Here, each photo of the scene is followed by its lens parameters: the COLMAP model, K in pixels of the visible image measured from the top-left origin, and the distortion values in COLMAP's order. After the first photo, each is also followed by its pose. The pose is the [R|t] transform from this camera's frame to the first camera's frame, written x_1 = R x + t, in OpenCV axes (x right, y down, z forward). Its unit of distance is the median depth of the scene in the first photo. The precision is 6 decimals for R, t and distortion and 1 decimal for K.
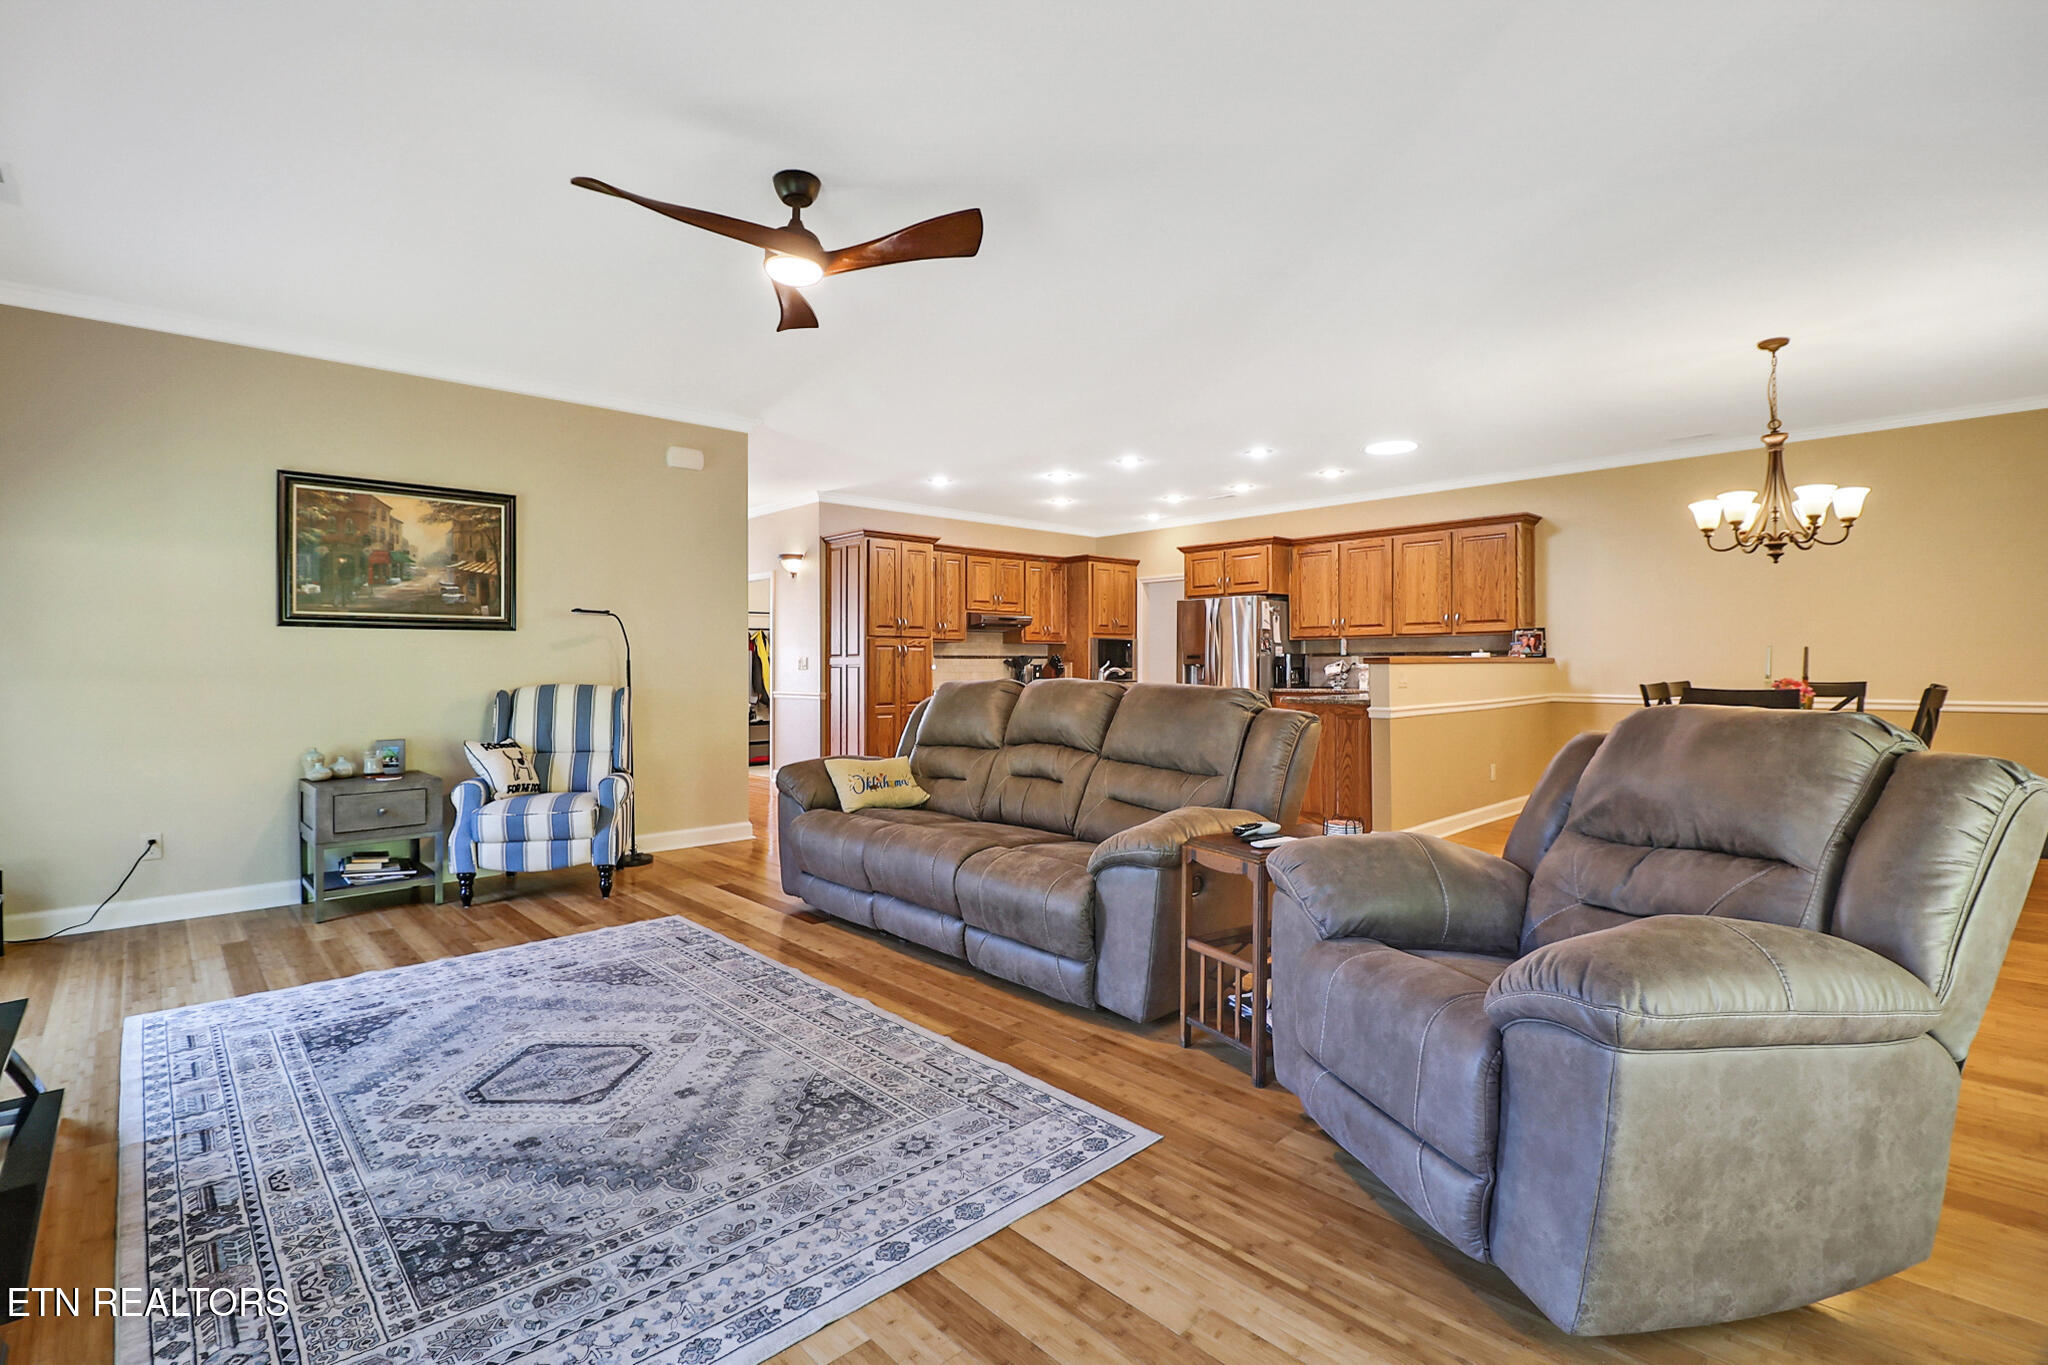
lens RADIAL K [[940.1, 0, 1014.6], [0, 940.1, 676.6], [0, 0, 1]] dist [-0.002532, -0.010714]
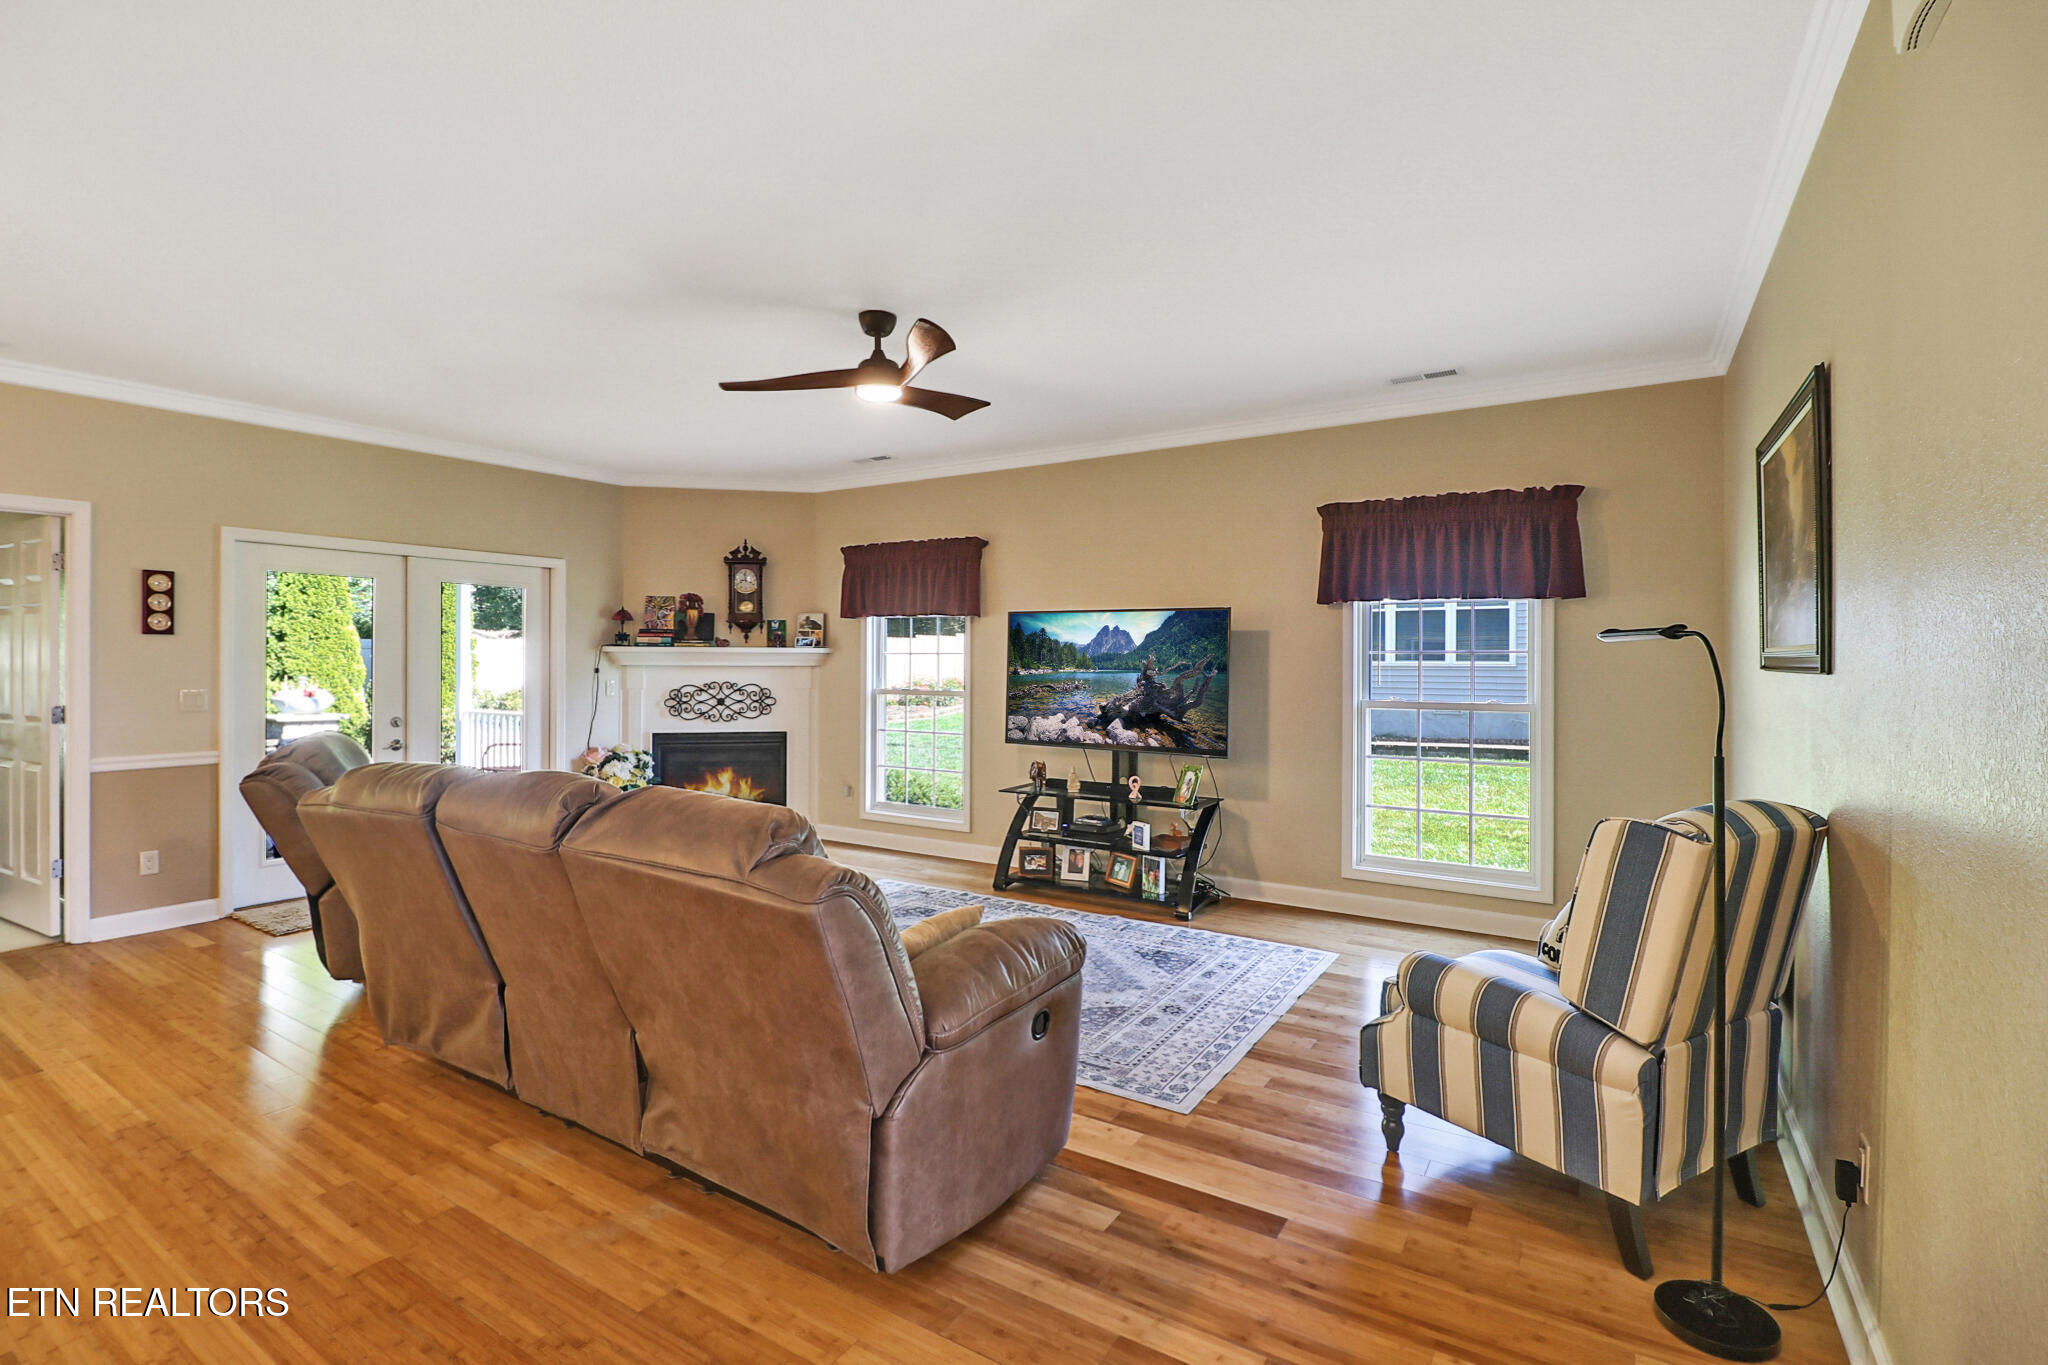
lens RADIAL K [[940.1, 0, 1010.1], [0, 940.1, 665.2], [0, 0, 1]] dist [-0.002532, -0.010714]
pose [[-0.969299, 0.003325, -0.245862, -0.069547], [-0.001500, 0.999810, 0.019435, -0.068025], [0.245880, 0.019207, -0.969110, 1.460148]]
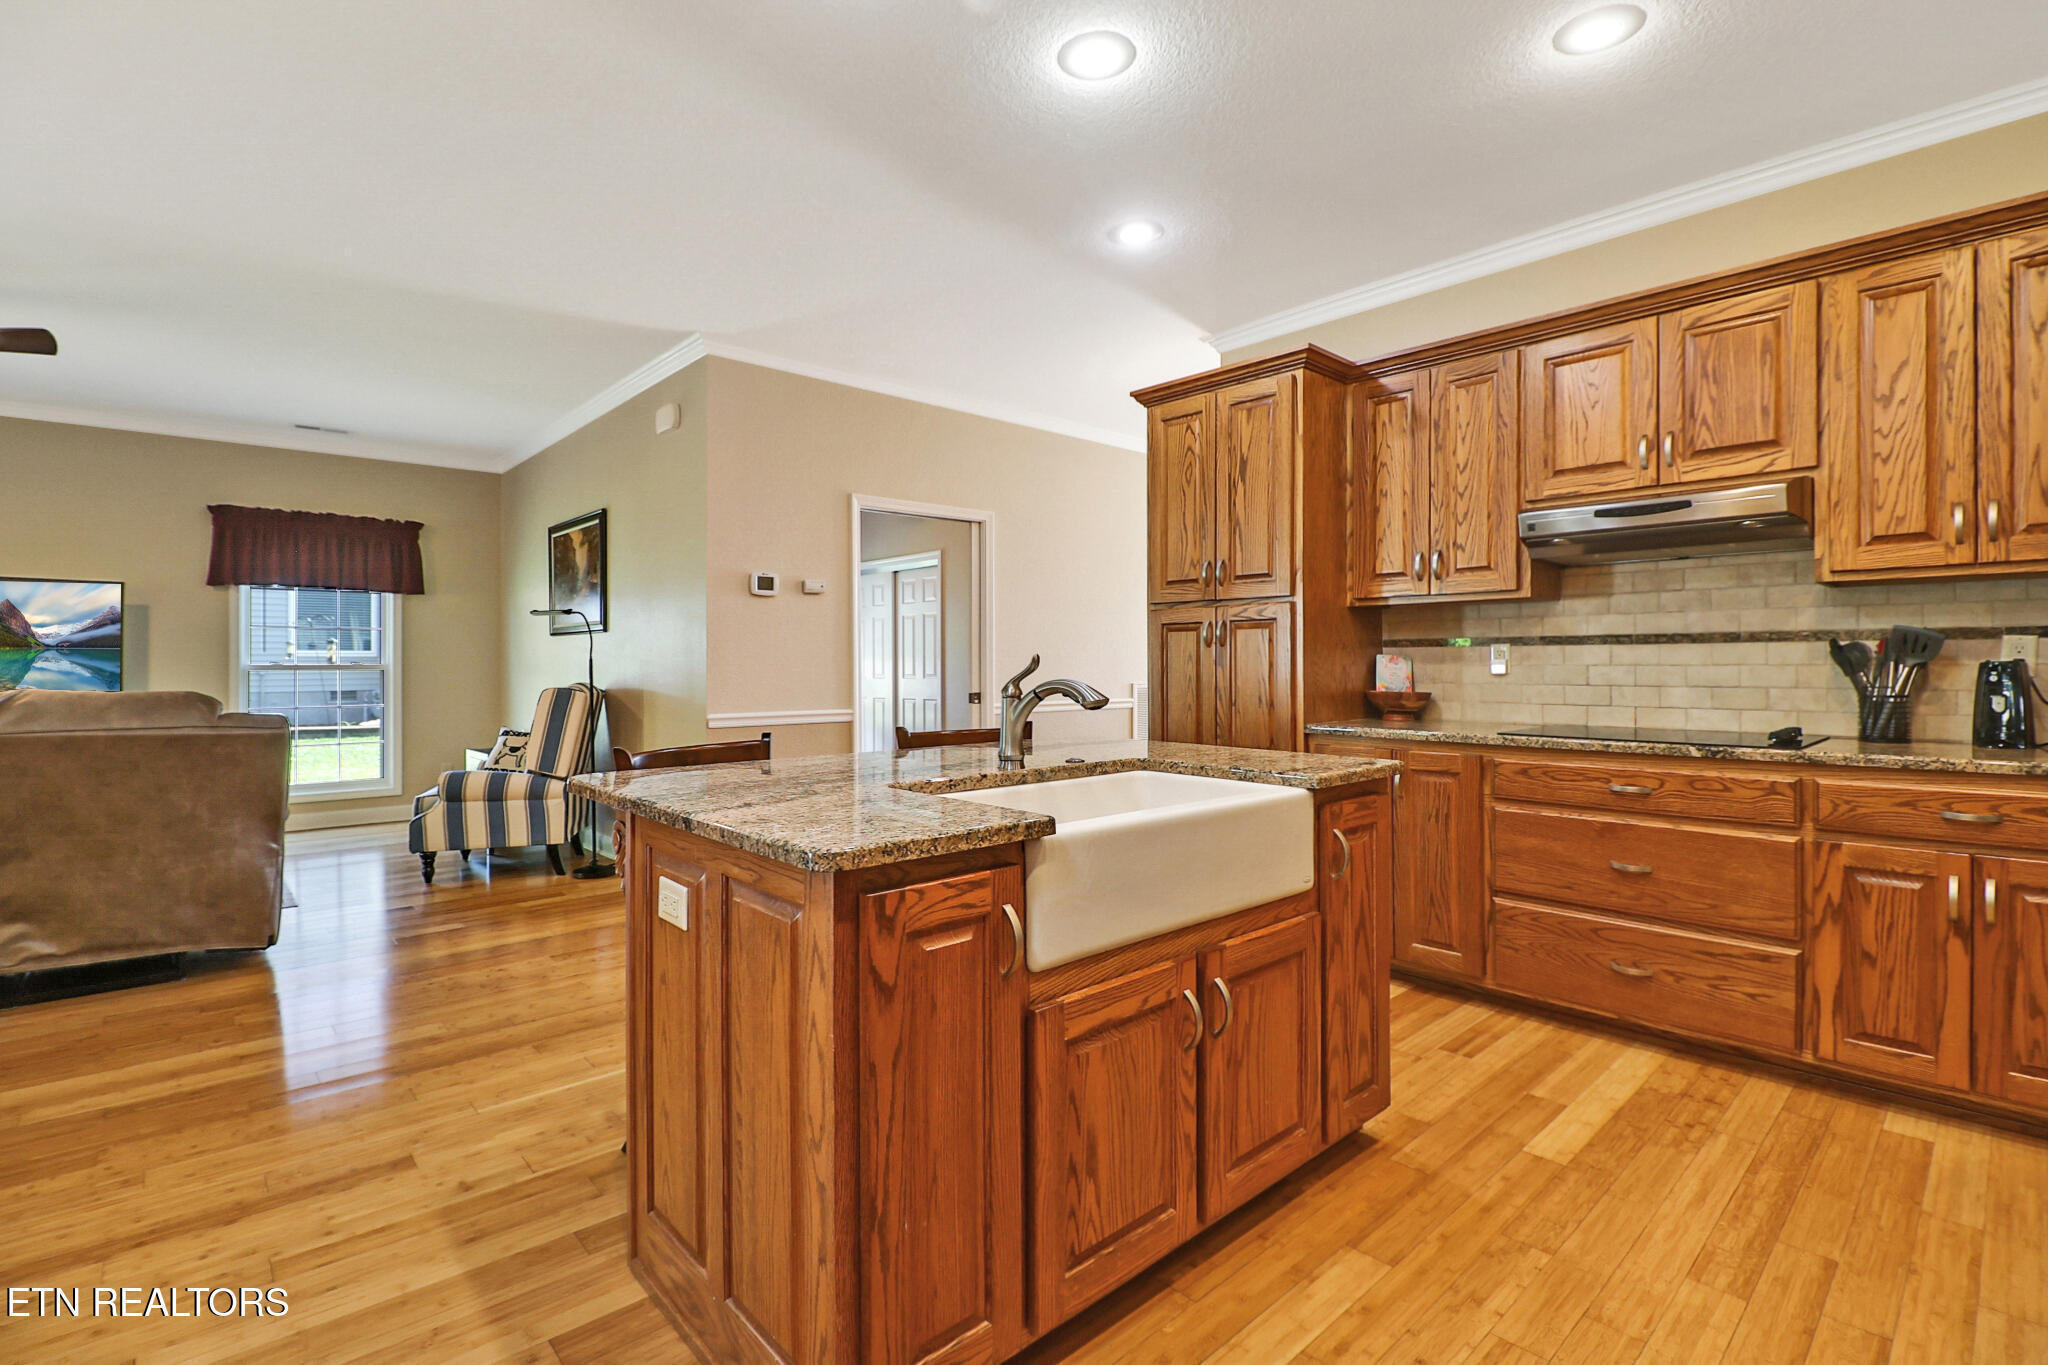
lens RADIAL K [[940.1, 0, 1008.3], [0, 940.1, 657.1], [0, 0, 1]] dist [-0.002532, -0.010714]
pose [[-0.025521, -0.001852, -0.999673, 0.606647], [-0.008806, 0.999960, -0.001628, -0.024983], [0.999635, 0.008762, -0.025537, 1.651531]]
